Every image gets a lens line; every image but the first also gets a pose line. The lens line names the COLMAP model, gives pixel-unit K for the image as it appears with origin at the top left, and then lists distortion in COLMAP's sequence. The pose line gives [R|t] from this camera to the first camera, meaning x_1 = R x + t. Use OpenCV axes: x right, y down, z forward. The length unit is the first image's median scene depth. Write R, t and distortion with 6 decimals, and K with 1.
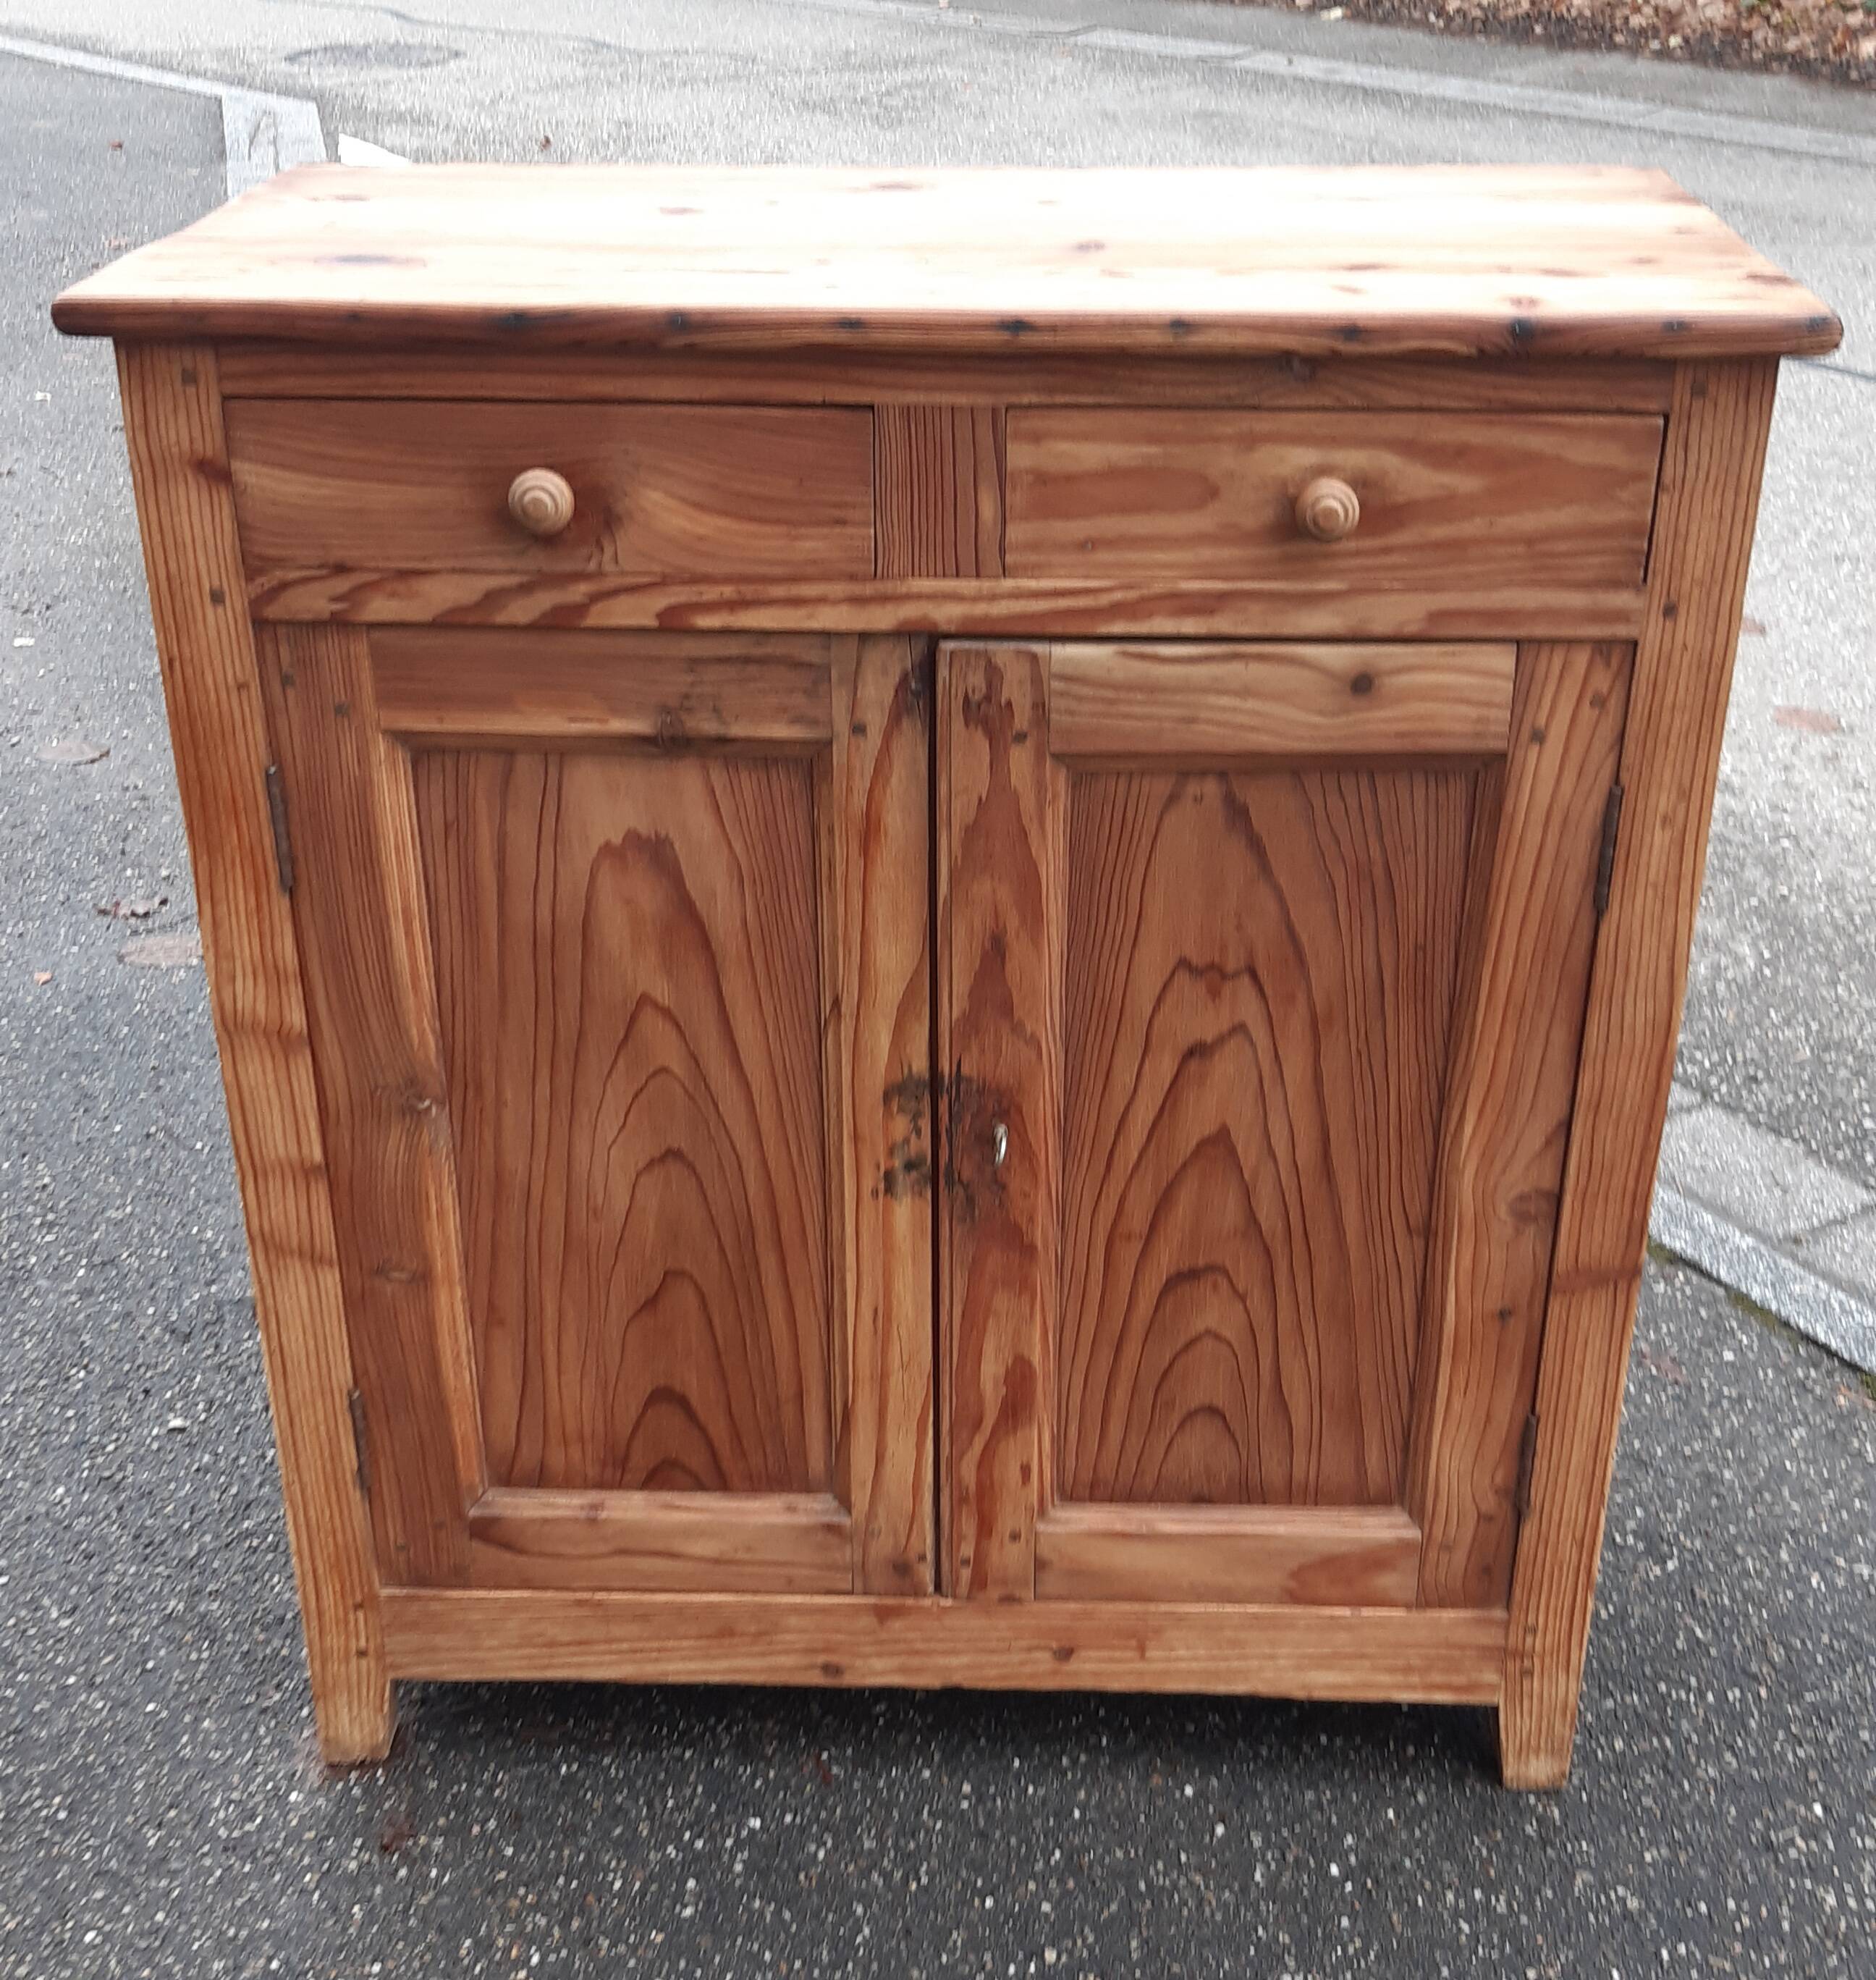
lens RADIAL K [[2467.3, 0, 871.6], [0, 2467.3, 1077.8], [0, 0, 1]] dist [0.061249, 0.000000]
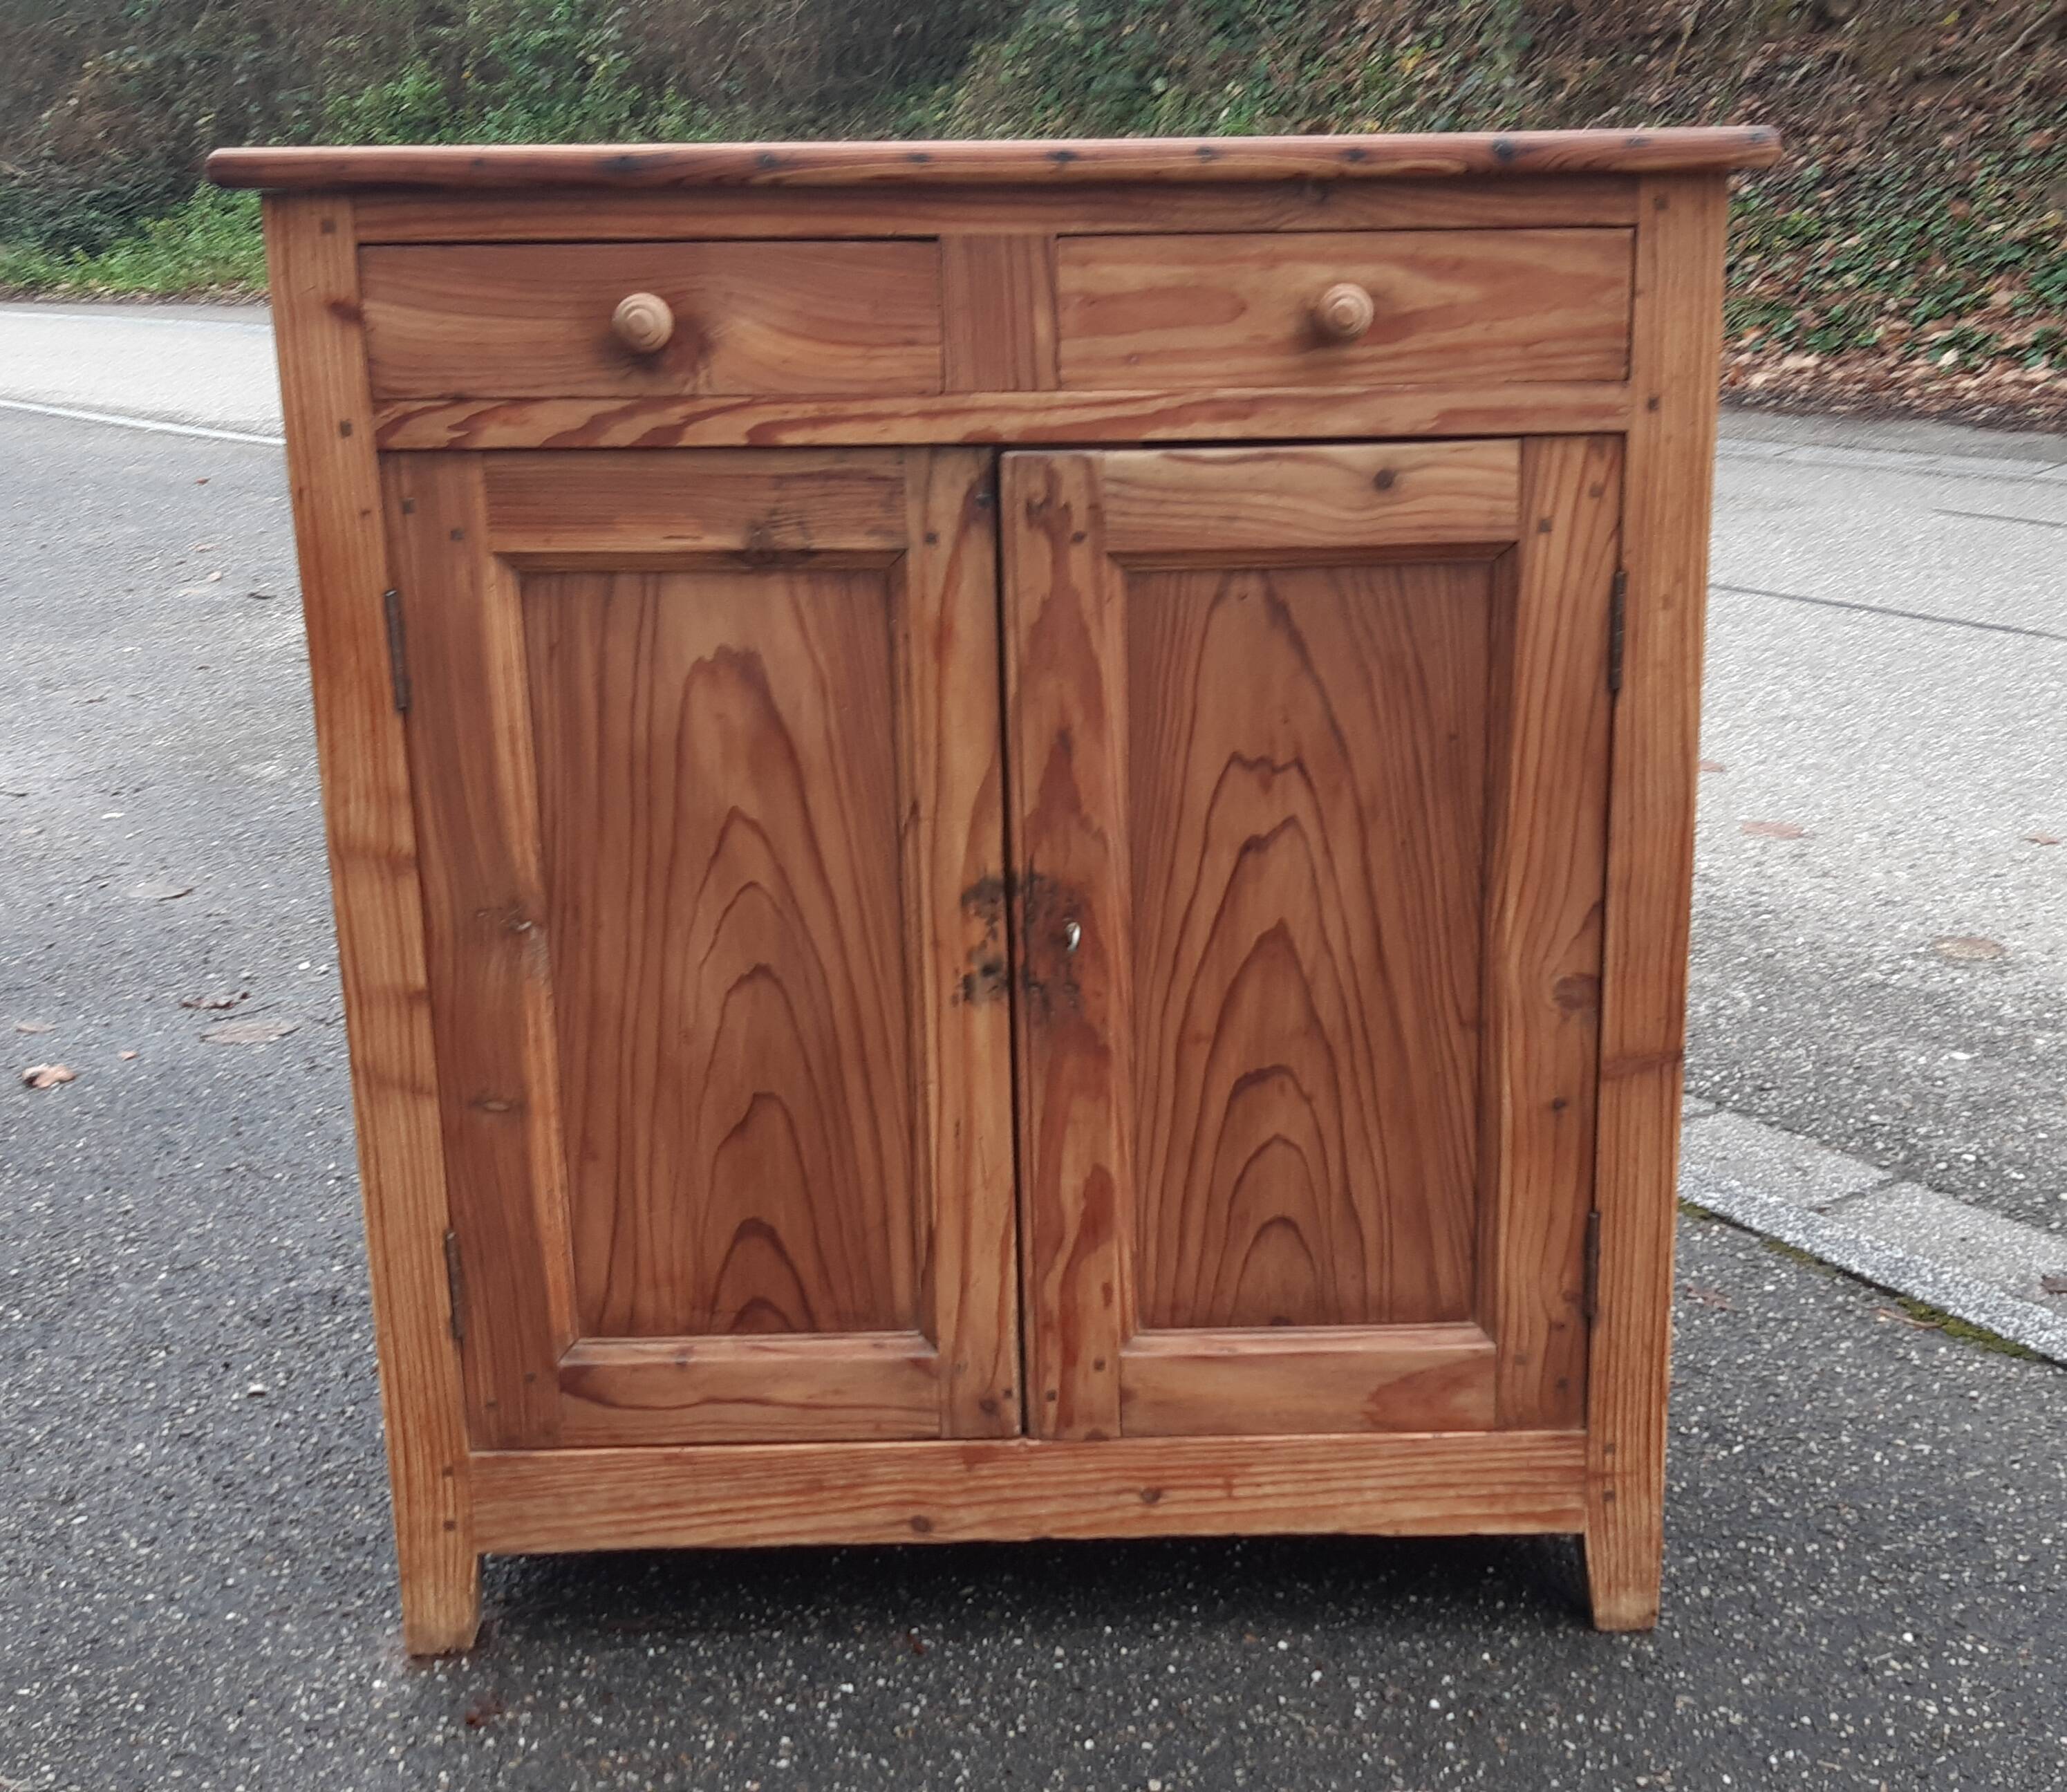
lens RADIAL K [[2349.0, 0, 958.9], [0, 2349.0, 832.4], [0, 0, 1]] dist [0.048989, 0.000000]
pose [[0.999262, -0.025456, 0.028771, -0.022182], [0.031063, 0.976062, -0.215261, 0.179822], [-0.022602, 0.215996, 0.976133, 0.007864]]
